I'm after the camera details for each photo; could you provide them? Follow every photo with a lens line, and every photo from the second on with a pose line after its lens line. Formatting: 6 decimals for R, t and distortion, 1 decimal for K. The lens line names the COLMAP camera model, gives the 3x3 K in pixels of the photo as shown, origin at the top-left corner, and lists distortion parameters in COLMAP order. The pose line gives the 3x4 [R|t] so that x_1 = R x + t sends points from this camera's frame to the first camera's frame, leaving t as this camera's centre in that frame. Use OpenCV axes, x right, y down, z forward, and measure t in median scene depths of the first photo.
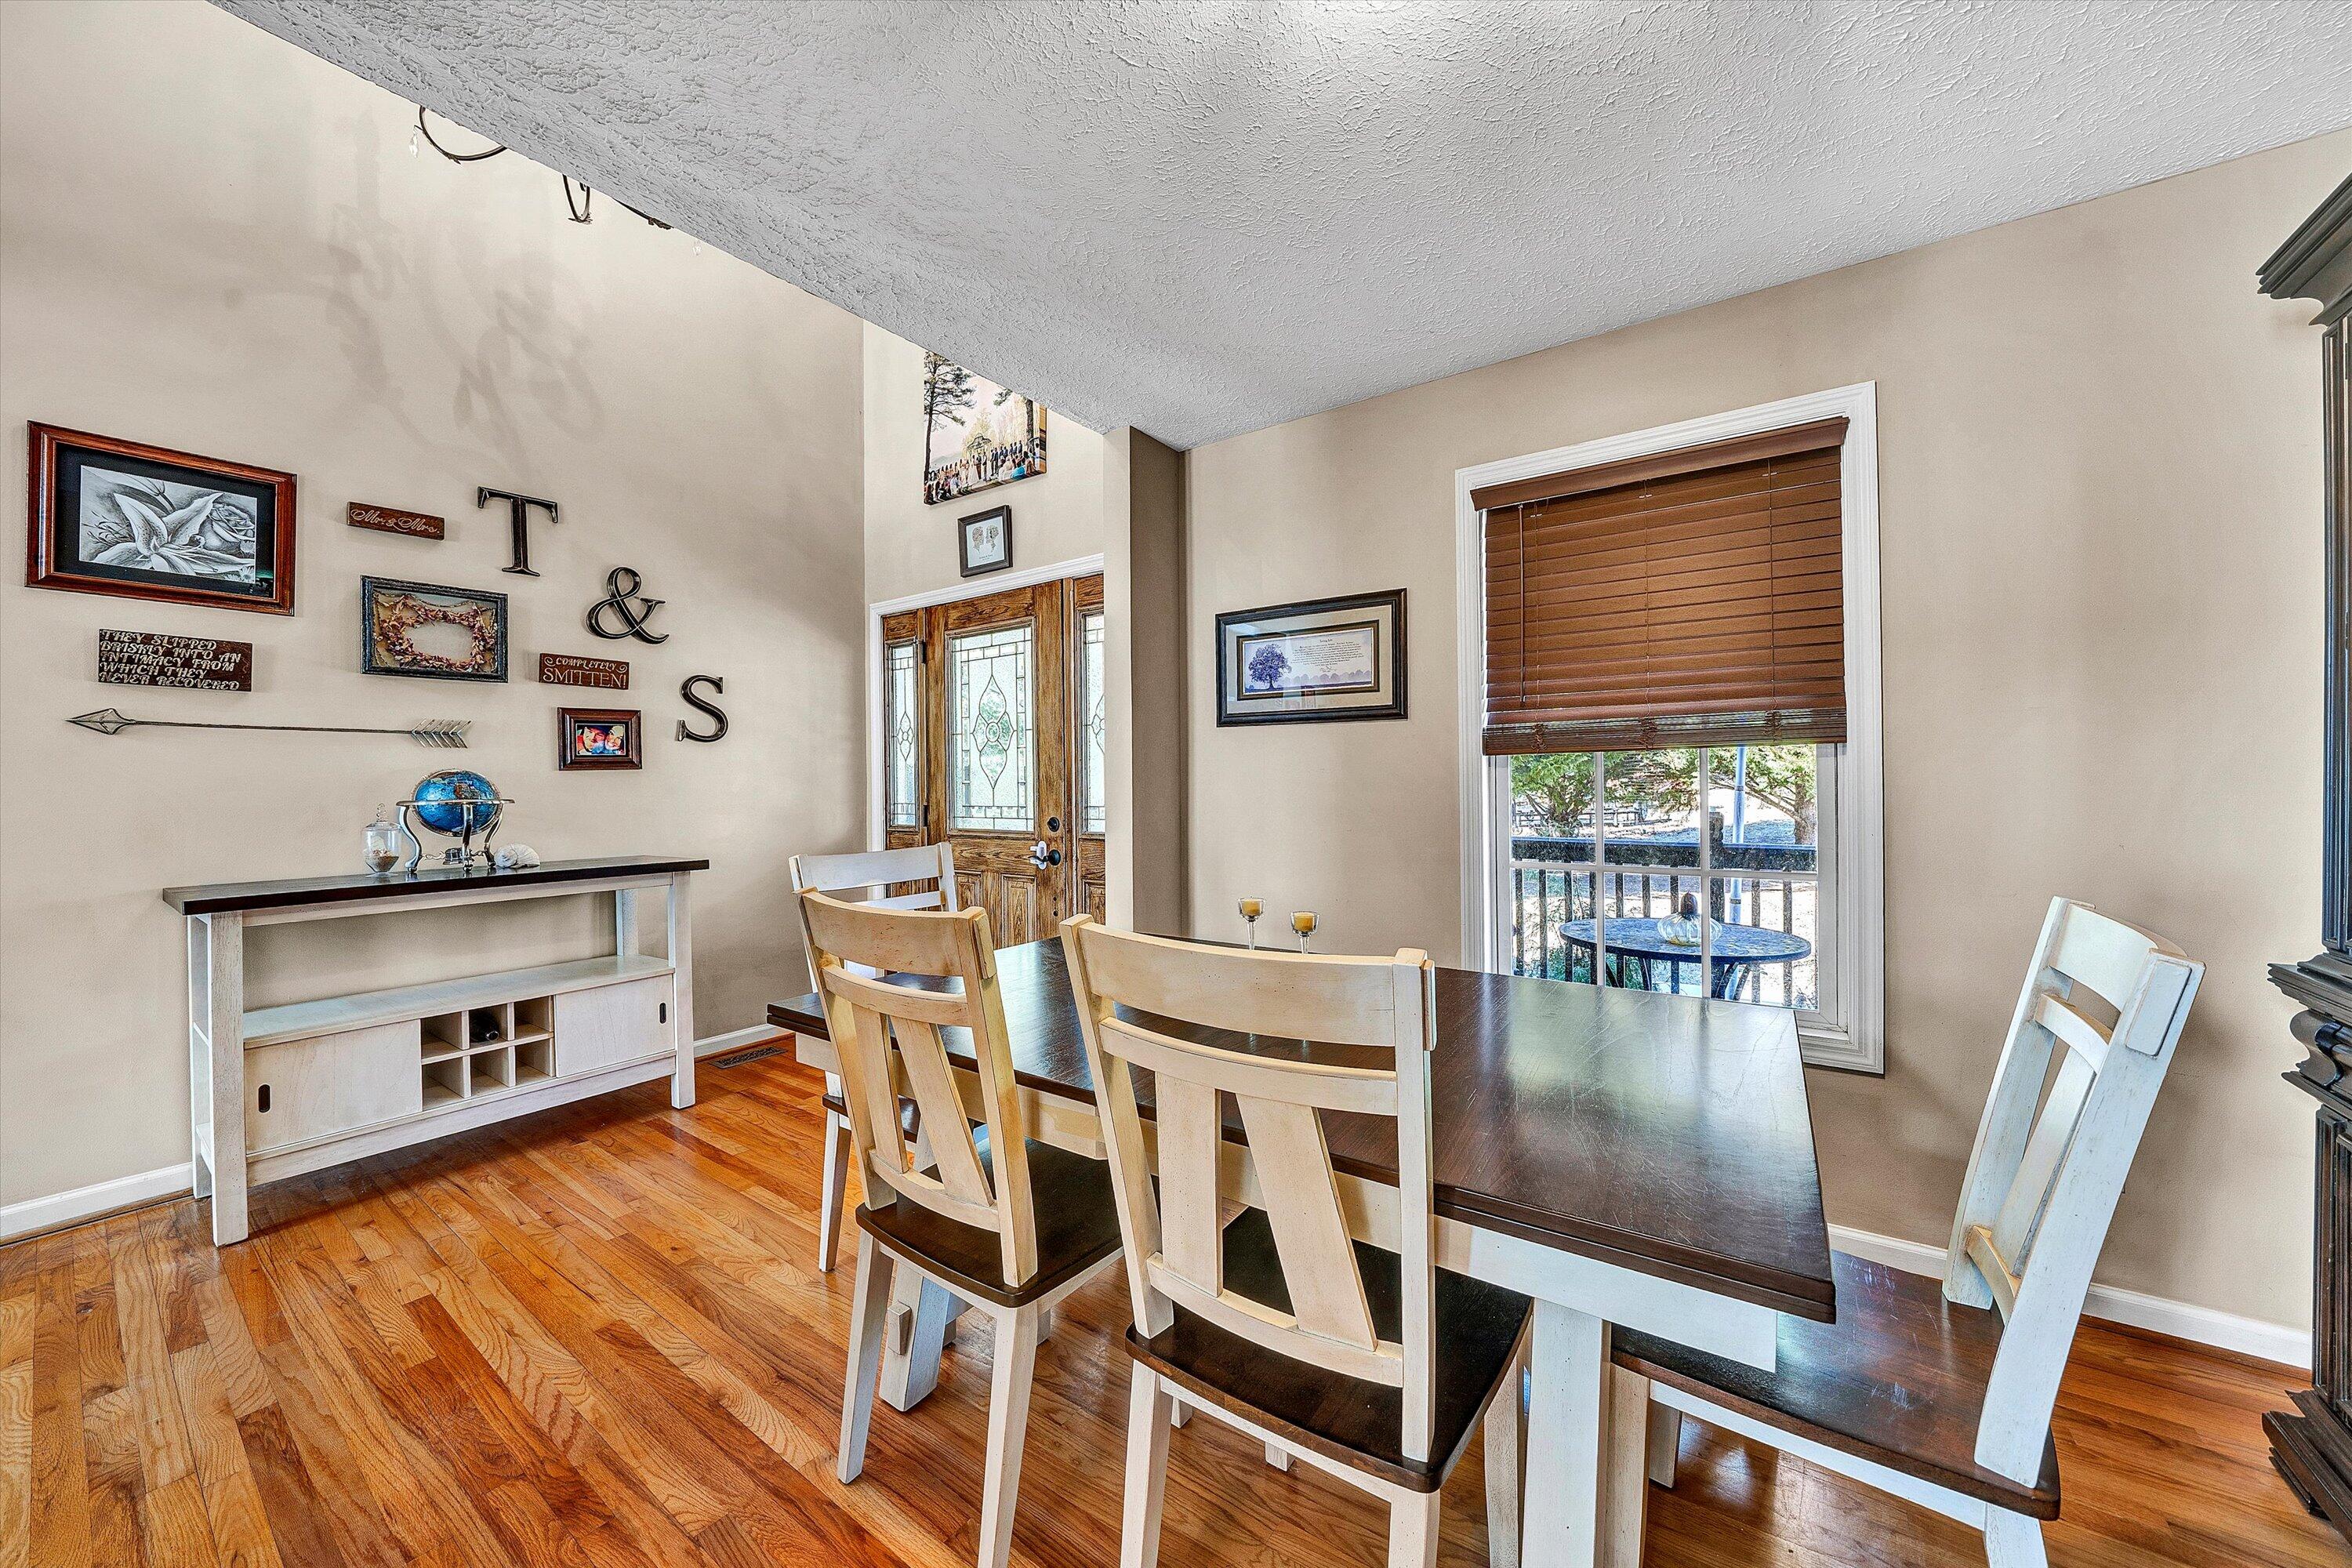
lens RADIAL K [[881.3, 0, 1169.2], [0, 881.3, 777.4], [0, 0, 1]] dist [-0.013768, 0.000248]
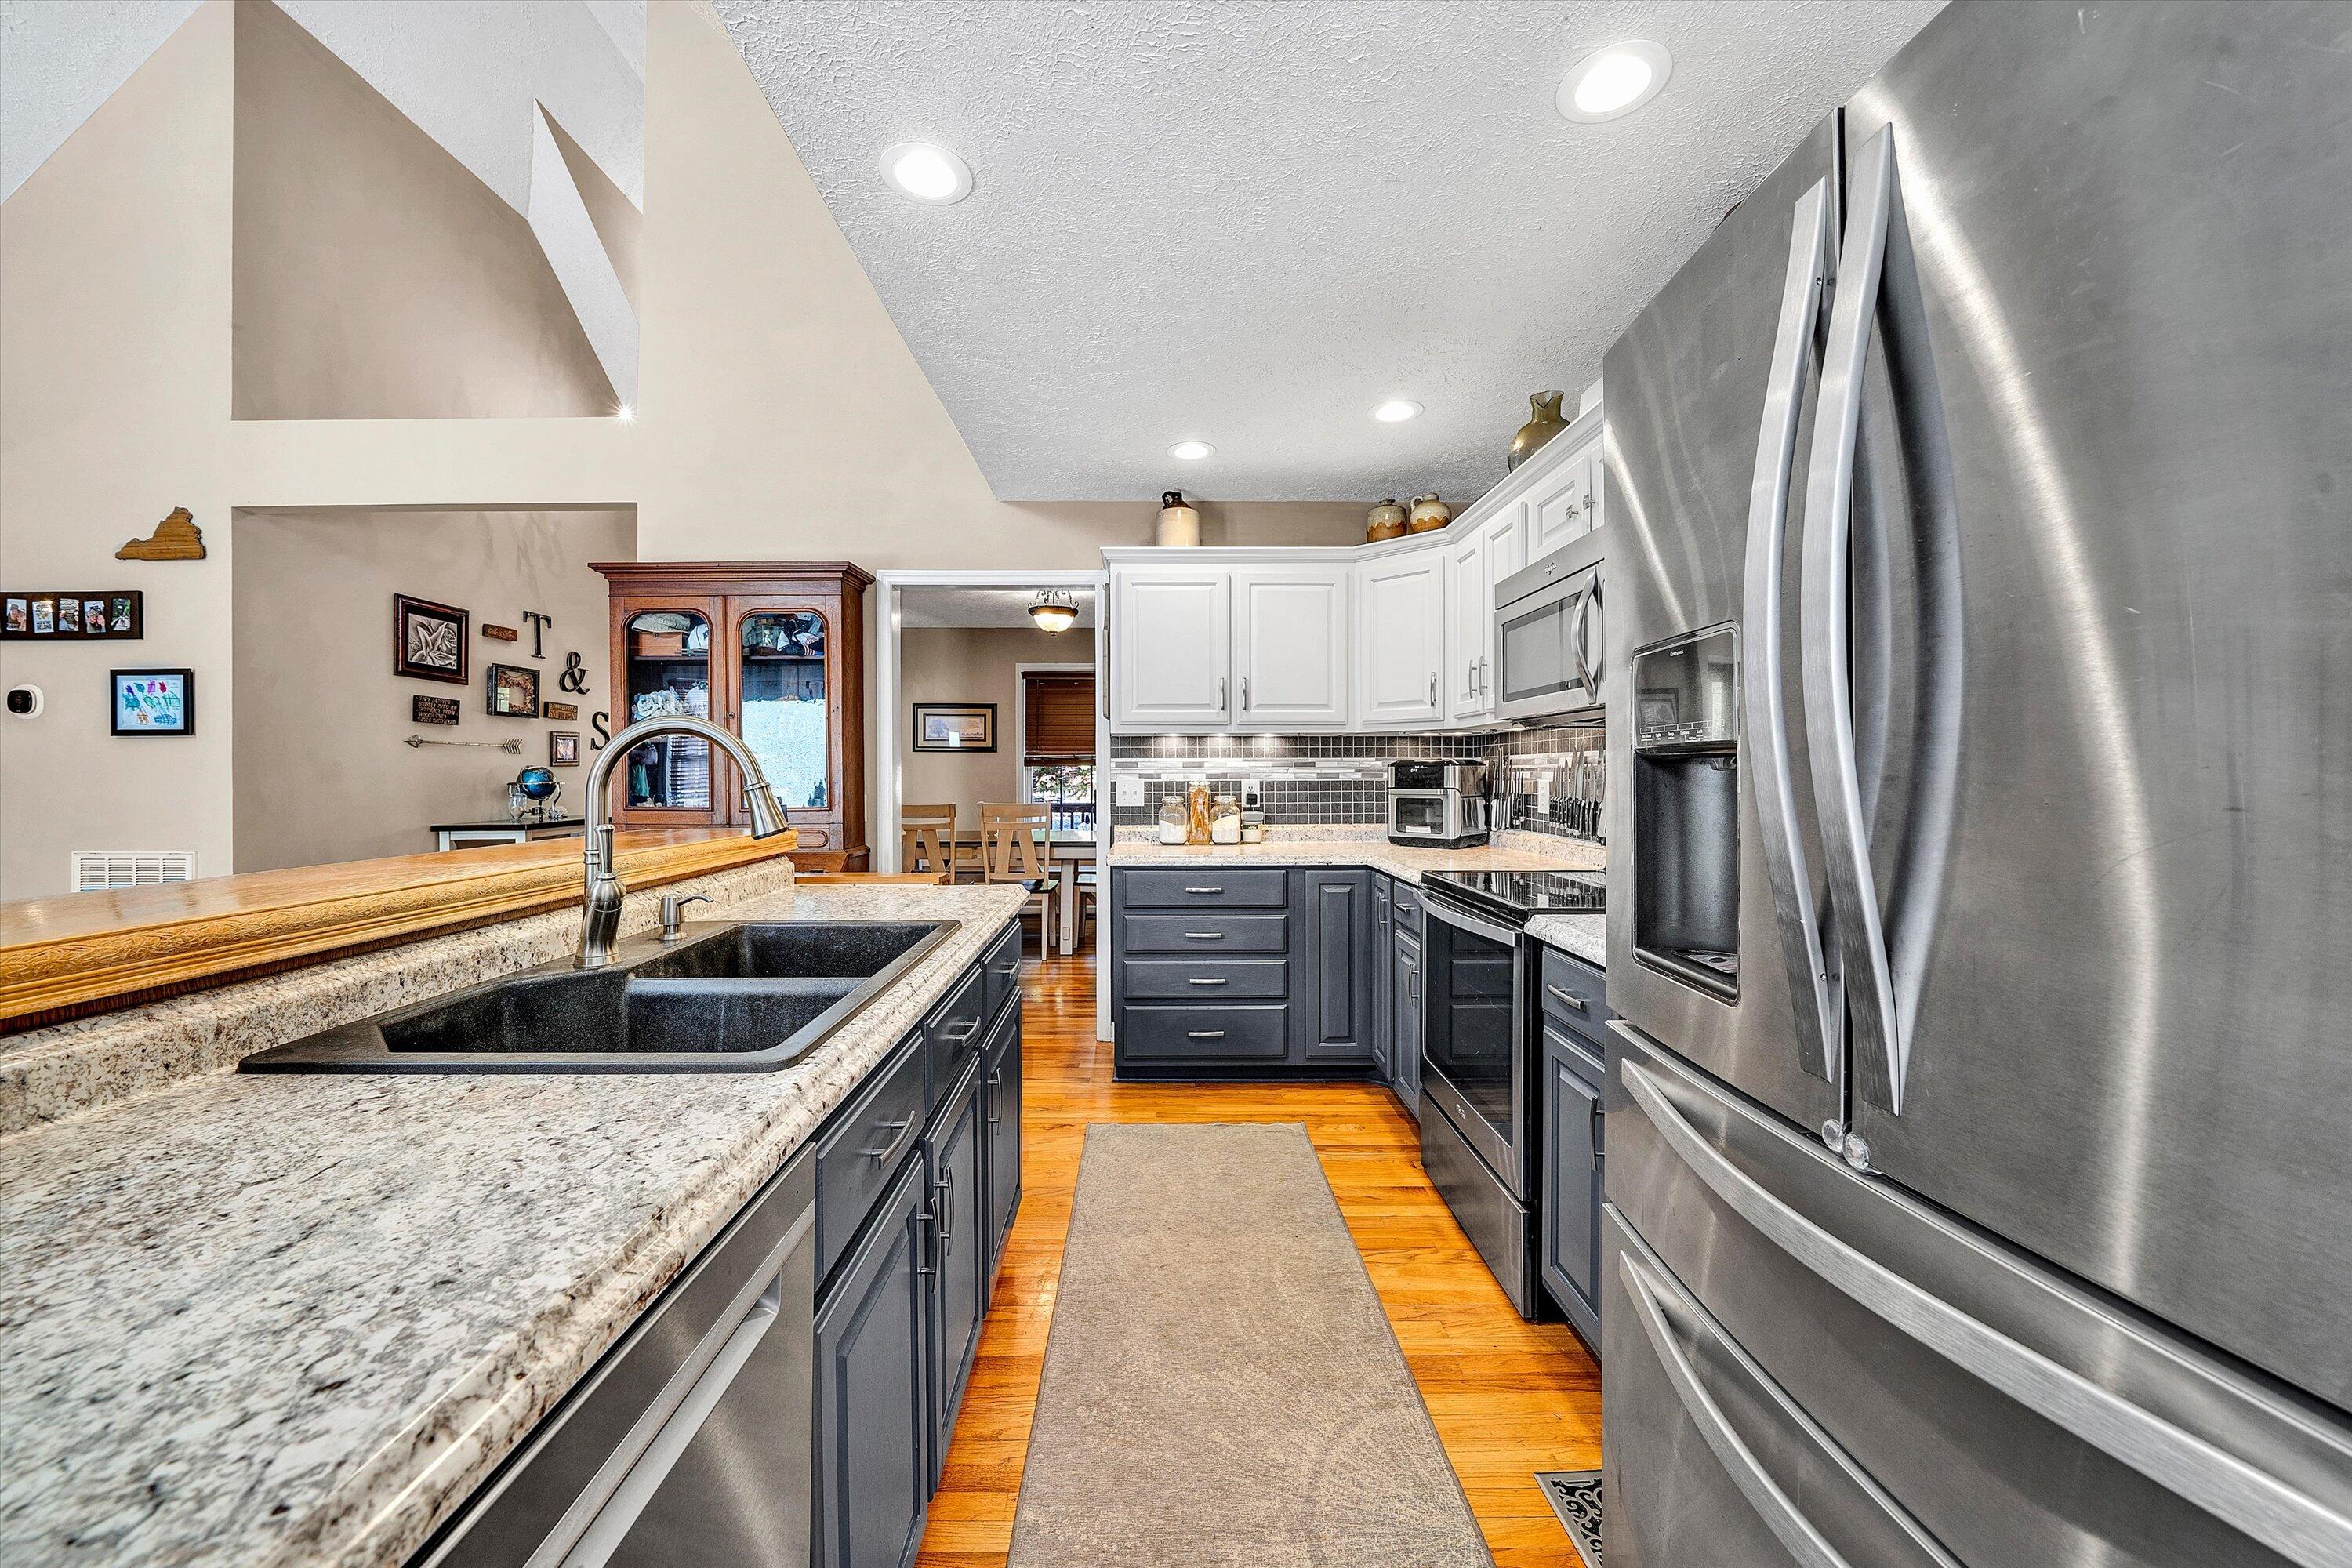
lens RADIAL K [[881.3, 0, 1169.2], [0, 881.3, 777.4], [0, 0, 1]] dist [-0.013768, 0.000248]
pose [[0.791839, 0.004860, 0.610710, -0.896859], [-0.009748, 0.999942, 0.004682, -0.007000], [-0.610652, -0.009661, 0.791840, -1.362355]]
